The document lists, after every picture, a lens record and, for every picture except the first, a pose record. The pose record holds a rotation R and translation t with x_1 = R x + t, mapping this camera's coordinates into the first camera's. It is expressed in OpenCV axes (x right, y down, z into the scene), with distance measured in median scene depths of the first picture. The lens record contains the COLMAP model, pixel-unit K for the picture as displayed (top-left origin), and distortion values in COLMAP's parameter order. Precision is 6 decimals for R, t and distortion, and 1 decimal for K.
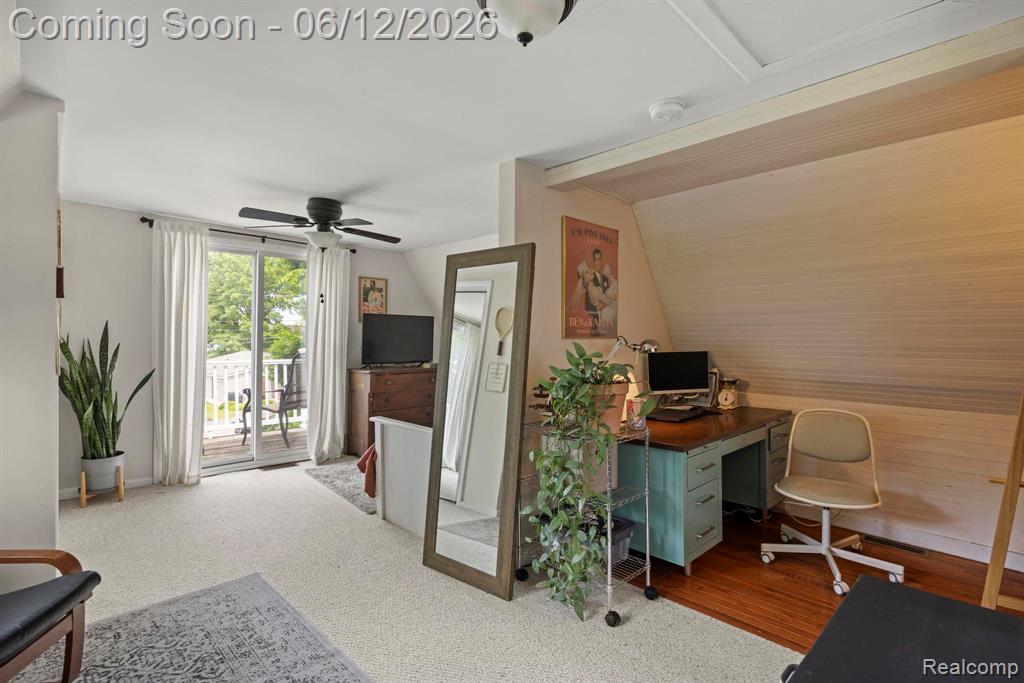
lens RADIAL K [[504.0, 0, 503.3], [0, 504.0, 337.4], [0, 0, 1]] dist [-0.017912, 0.001099]
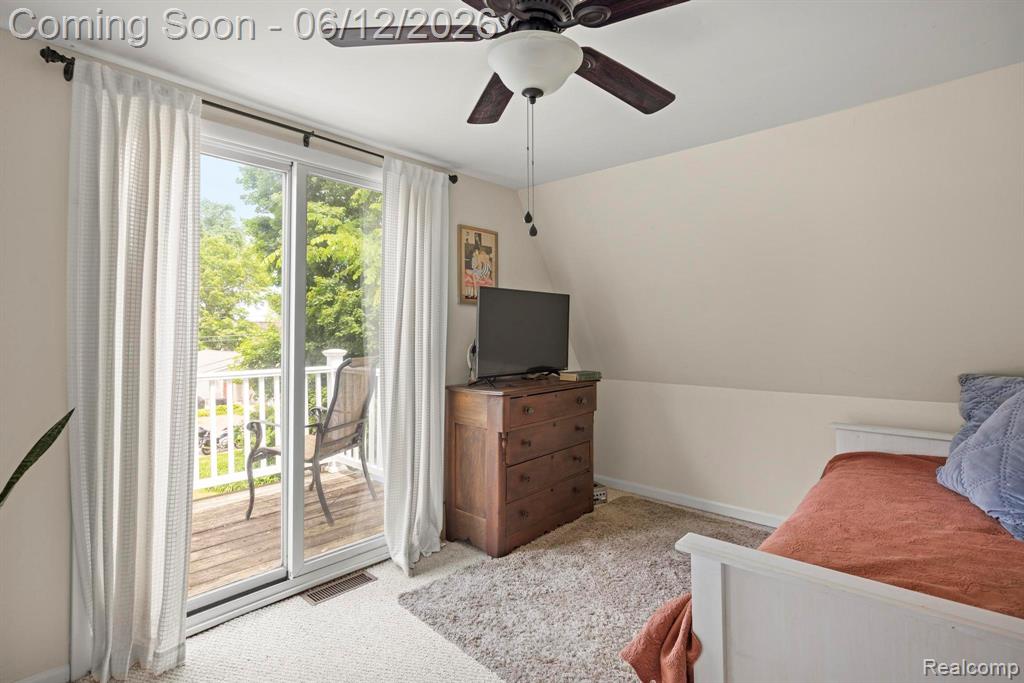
lens RADIAL K [[504.0, 0, 498.9], [0, 504.0, 319.2], [0, 0, 1]] dist [-0.017912, 0.001099]
pose [[0.998240, -0.011978, 0.058087, -0.170370], [0.013409, 0.999615, -0.024305, 0.001090], [-0.057774, 0.025041, 0.998016, 0.261890]]
